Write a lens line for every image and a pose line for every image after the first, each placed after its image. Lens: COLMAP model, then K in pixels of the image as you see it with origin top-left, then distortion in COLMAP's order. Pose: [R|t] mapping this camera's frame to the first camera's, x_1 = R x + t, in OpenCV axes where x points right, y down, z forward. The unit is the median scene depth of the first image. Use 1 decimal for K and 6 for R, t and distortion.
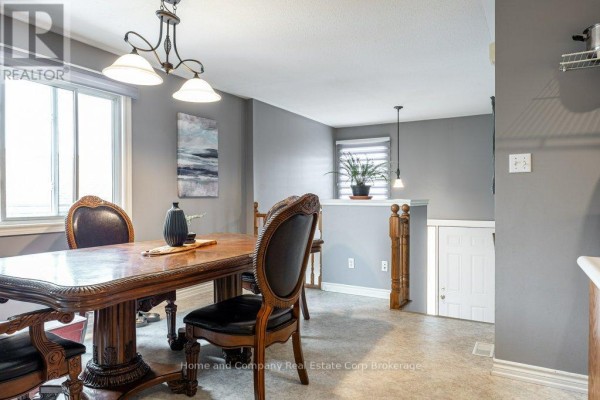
lens RADIAL K [[401.6, 0, 300.0], [0, 401.6, 200.0], [0, 0, 1]] dist [0.000067, -0.001554]
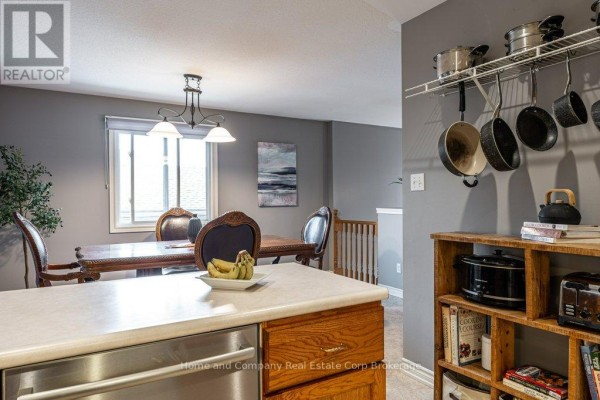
lens RADIAL K [[398.0, 0, 300.0], [0, 398.0, 200.0], [0, 0, 1]] dist [-0.002241, -0.000963]
pose [[0.869476, -0.005949, -0.493939, 0.614990], [0.004581, 0.999982, -0.003979, -0.030751], [0.493954, 0.001197, 0.869487, -0.081026]]
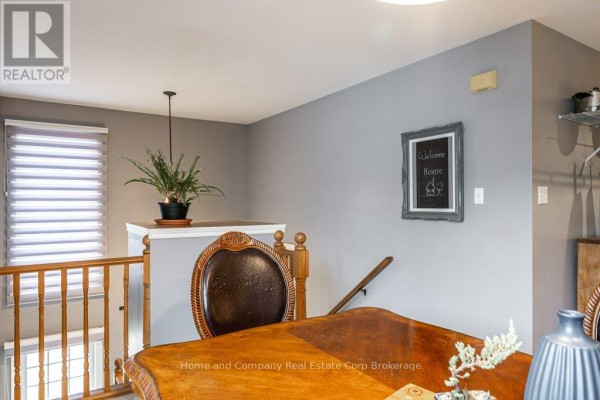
lens RADIAL K [[401.6, 0, 300.0], [0, 401.6, 200.0], [0, 0, 1]] dist [0.000067, -0.001554]
pose [[0.459509, -0.001545, 0.888172, -0.529192], [0.006078, 0.999981, -0.001405, -0.061825], [-0.888152, 0.006044, 0.459509, 0.820856]]
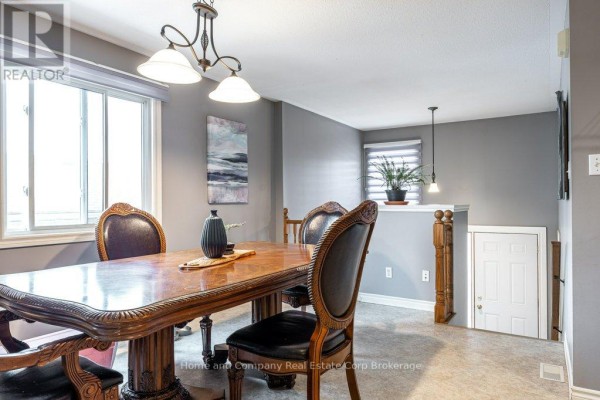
lens RADIAL K [[398.0, 0, 300.0], [0, 398.0, 200.0], [0, 0, 1]] dist [-0.002241, -0.000963]
pose [[0.999151, -0.005091, -0.040893, -0.060188], [0.004605, 0.999918, -0.011964, -0.004333], [0.040950, 0.011766, 0.999092, 0.077484]]
